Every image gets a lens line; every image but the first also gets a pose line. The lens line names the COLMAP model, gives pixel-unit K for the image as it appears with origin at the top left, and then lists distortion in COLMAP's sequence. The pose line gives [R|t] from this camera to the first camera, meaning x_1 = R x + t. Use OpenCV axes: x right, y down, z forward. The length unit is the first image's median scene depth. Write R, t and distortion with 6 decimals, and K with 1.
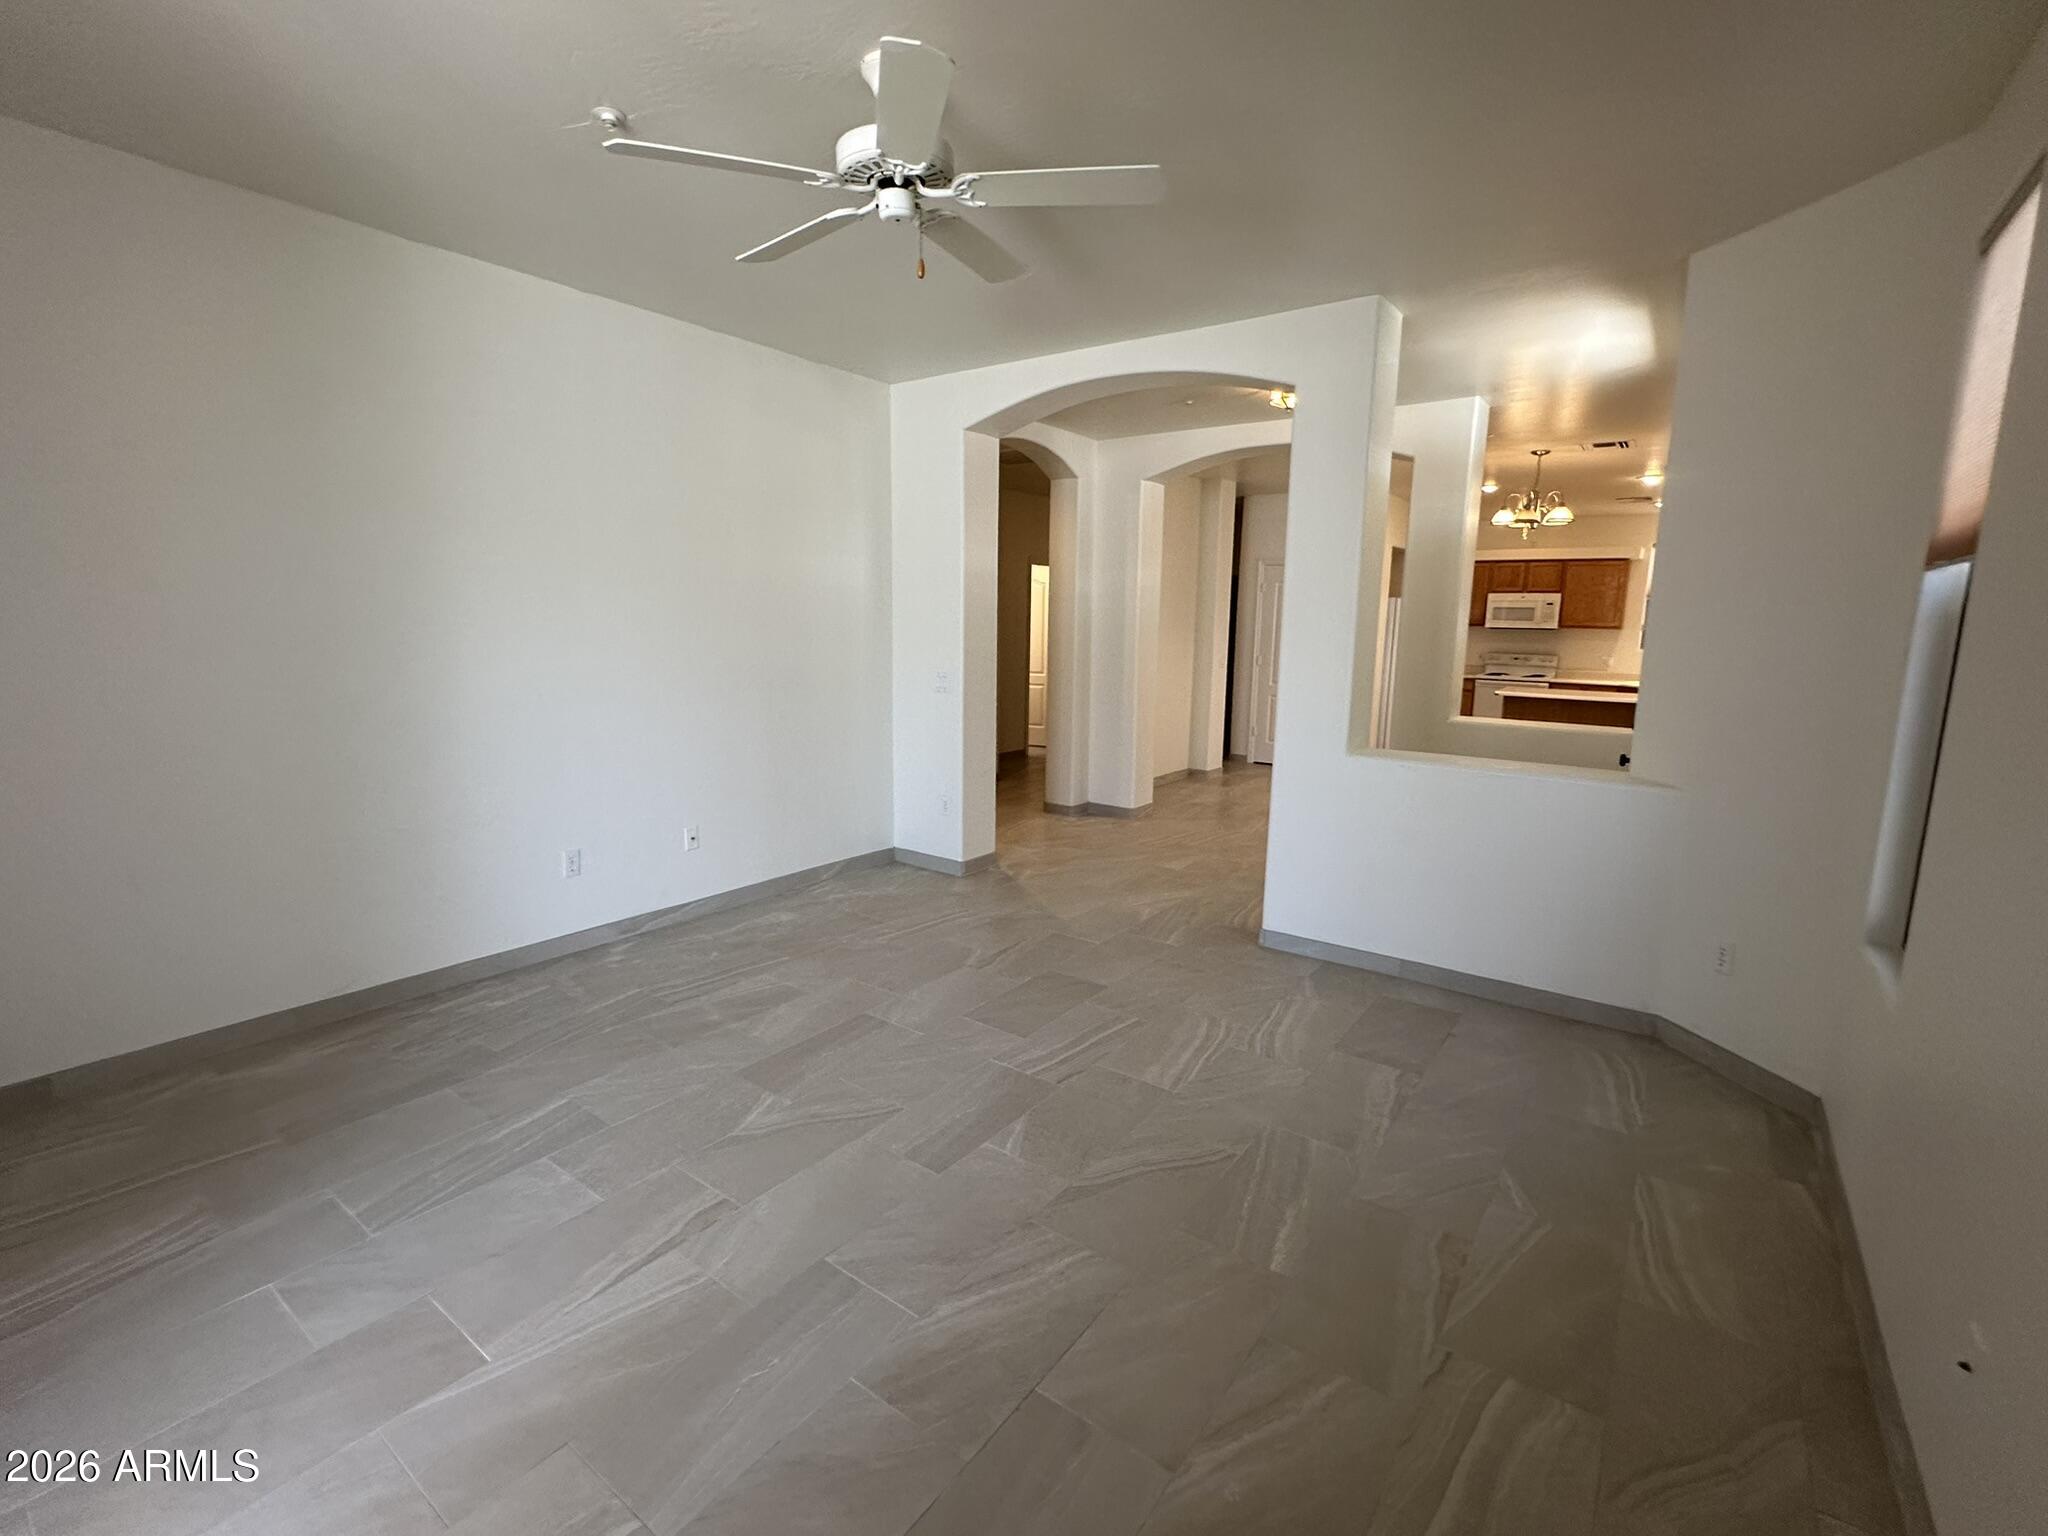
lens RADIAL K [[913.5, 0, 1020.8], [0, 913.5, 768.2], [0, 0, 1]] dist [-0.000600, 0.000075]
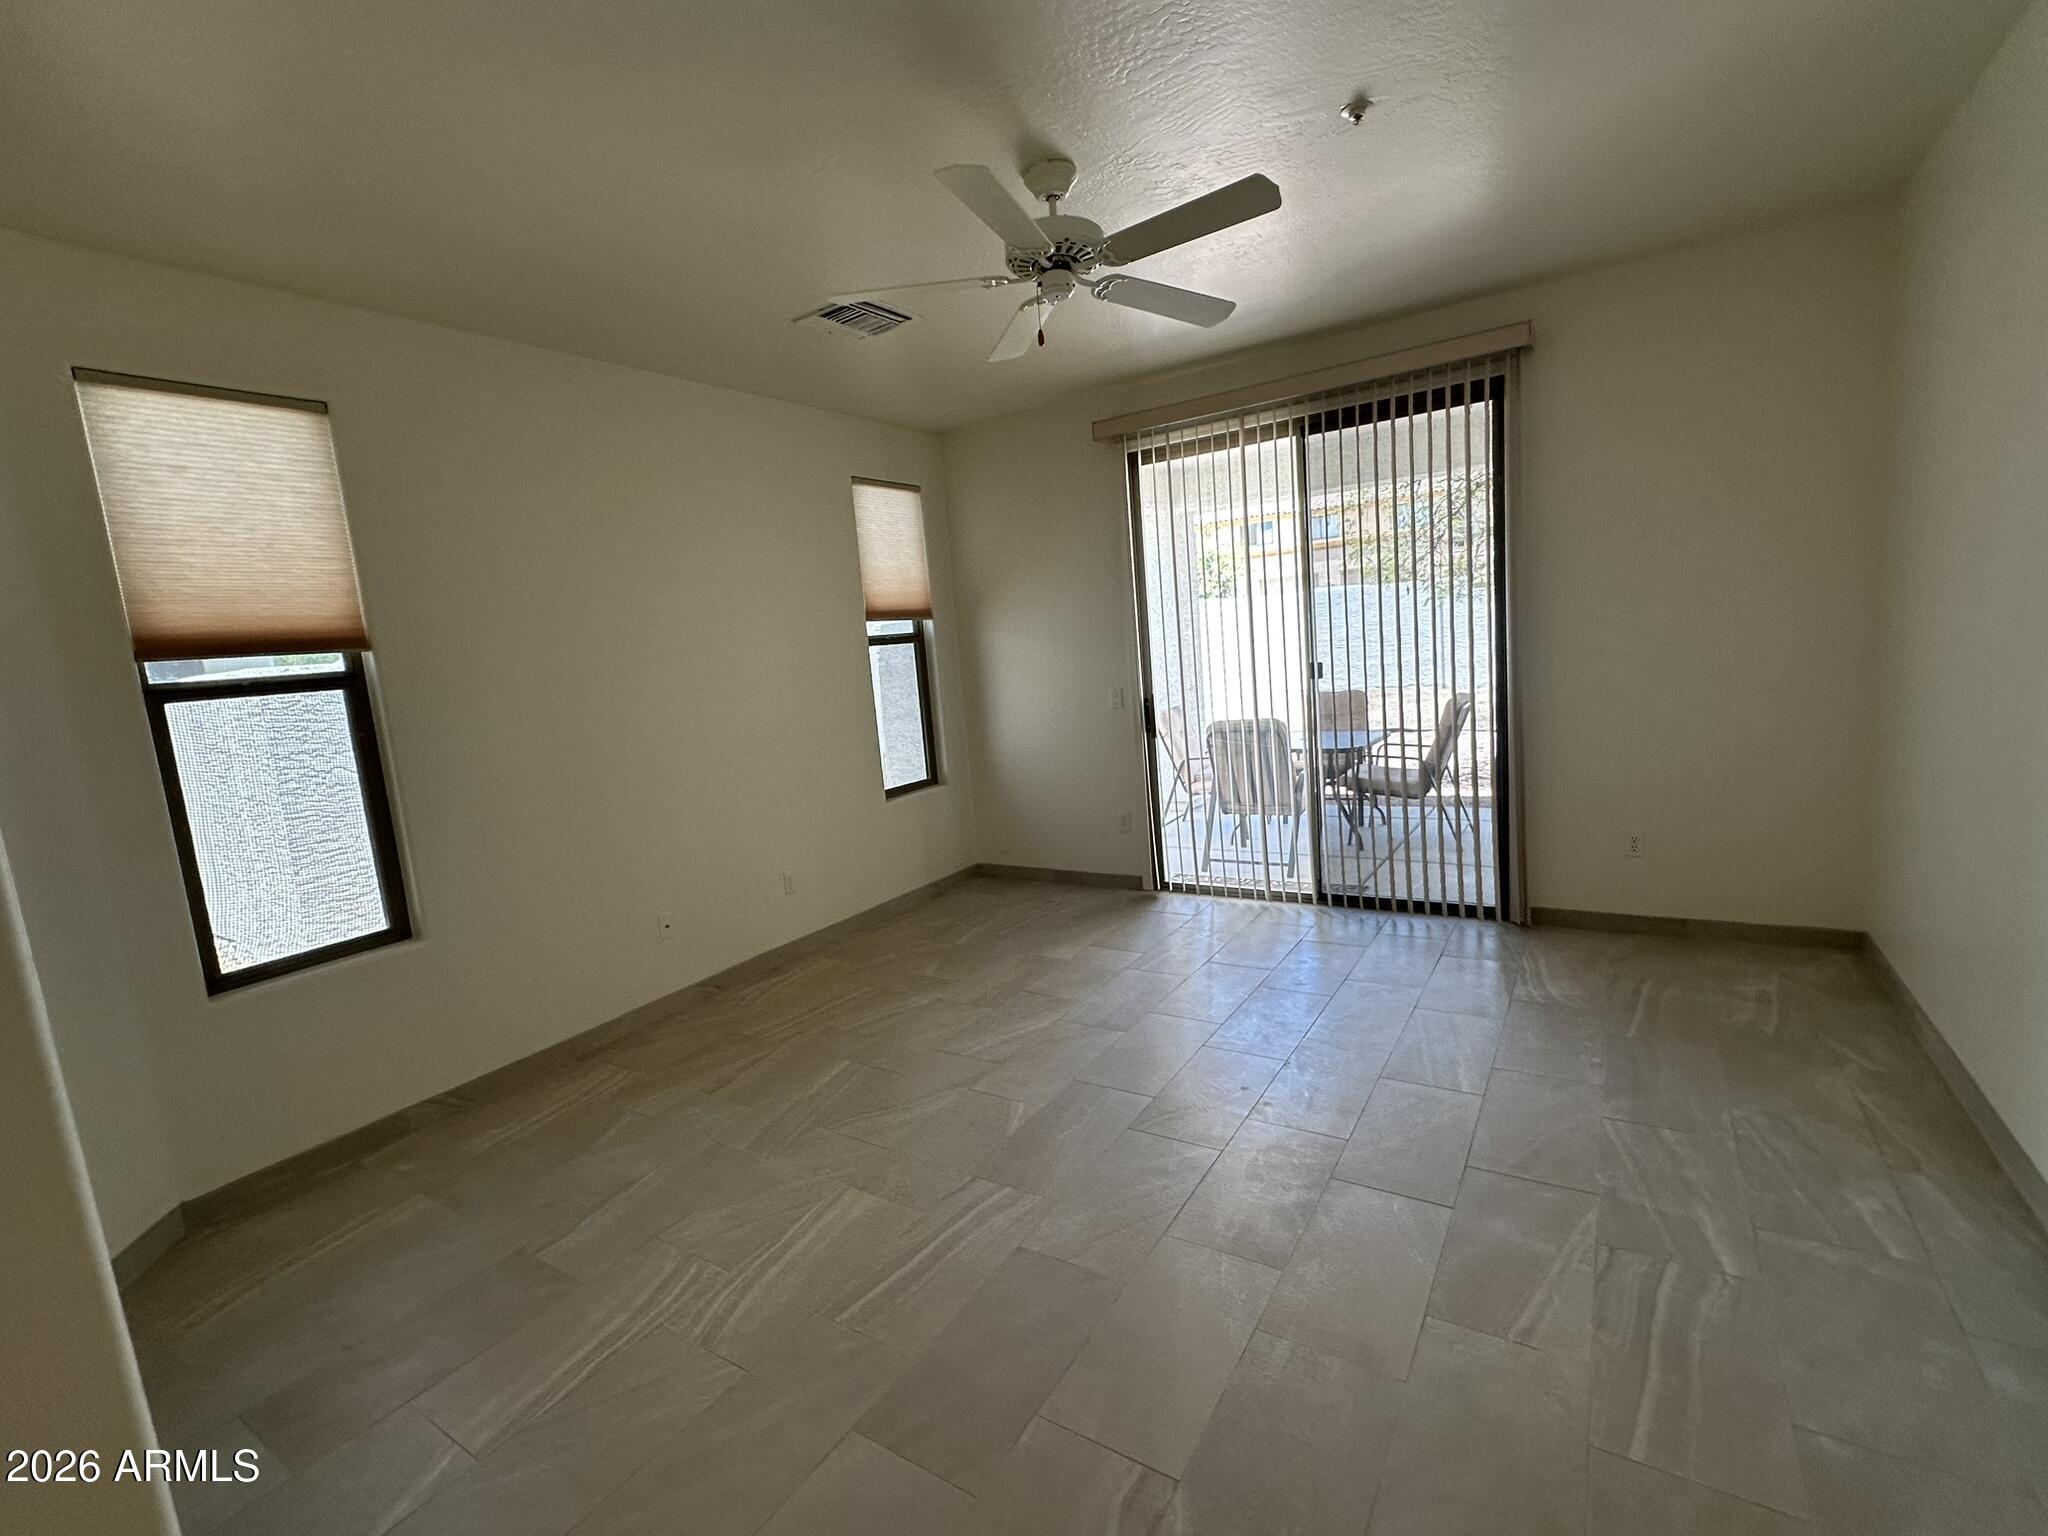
lens RADIAL K [[913.5, 0, 1020.8], [0, 913.5, 768.2], [0, 0, 1]] dist [-0.000600, 0.000075]
pose [[-0.995801, 0.076781, -0.049846, 0.008988], [0.058747, 0.953603, 0.295281, -0.241313], [0.070205, 0.291113, -0.954109, 1.459041]]
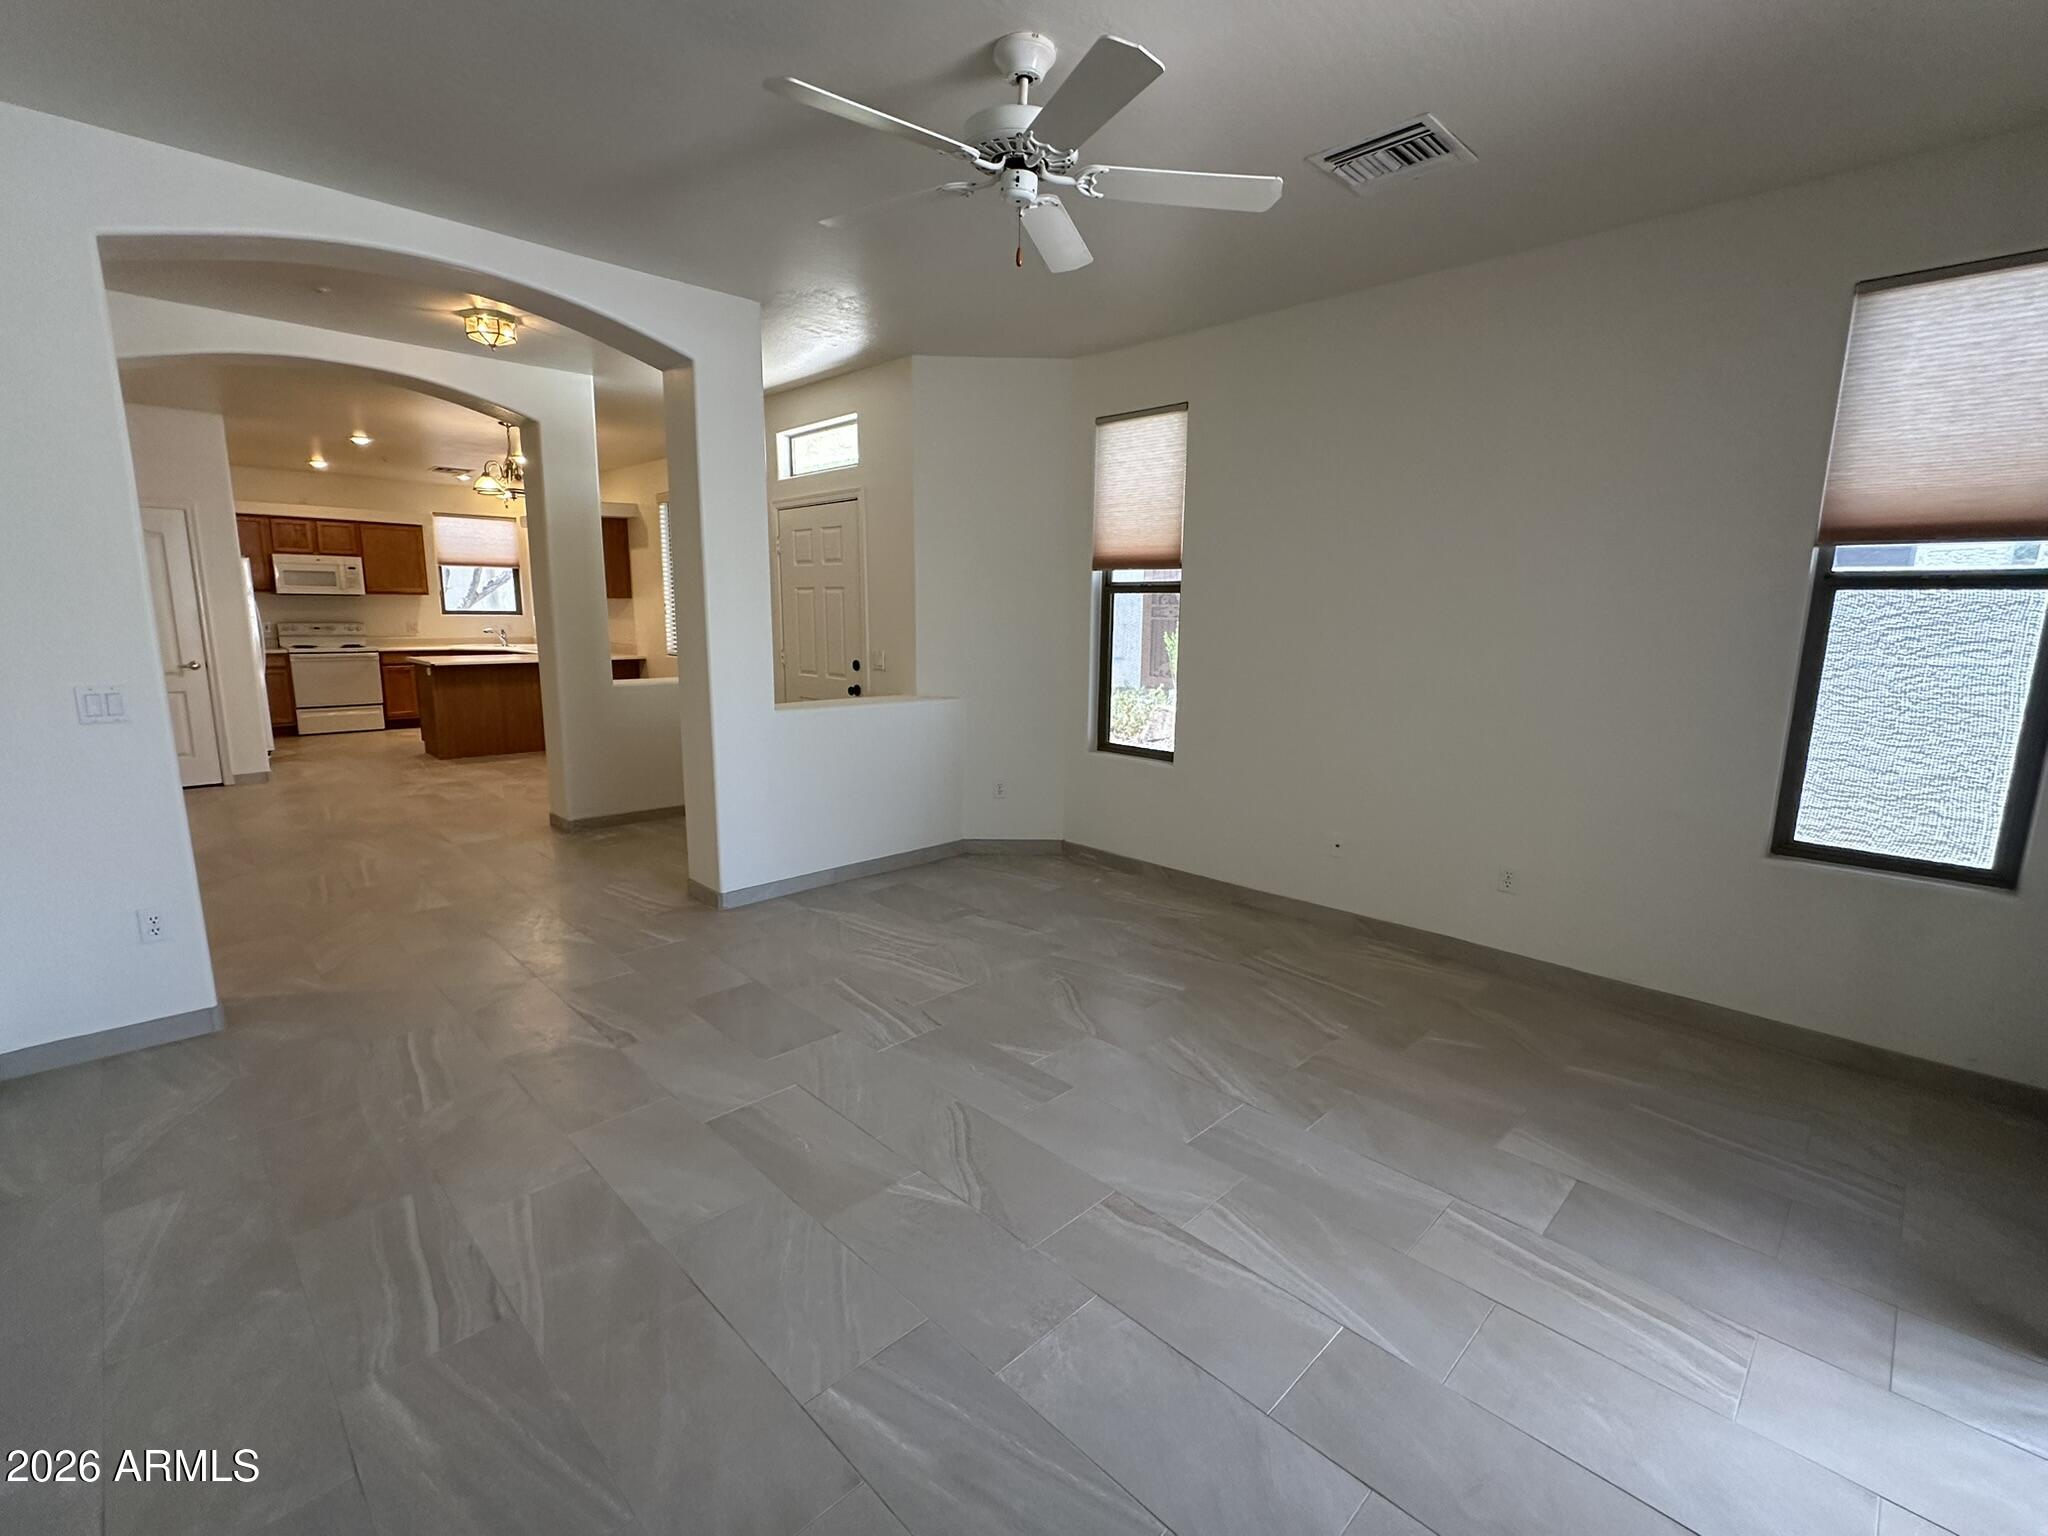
lens RADIAL K [[913.5, 0, 1020.8], [0, 913.5, 768.2], [0, 0, 1]] dist [-0.000600, 0.000075]
pose [[0.152884, -0.189092, 0.969985, -0.793724], [0.150085, 0.974581, 0.166332, -0.099669], [-0.976781, 0.120151, 0.177378, 0.574161]]
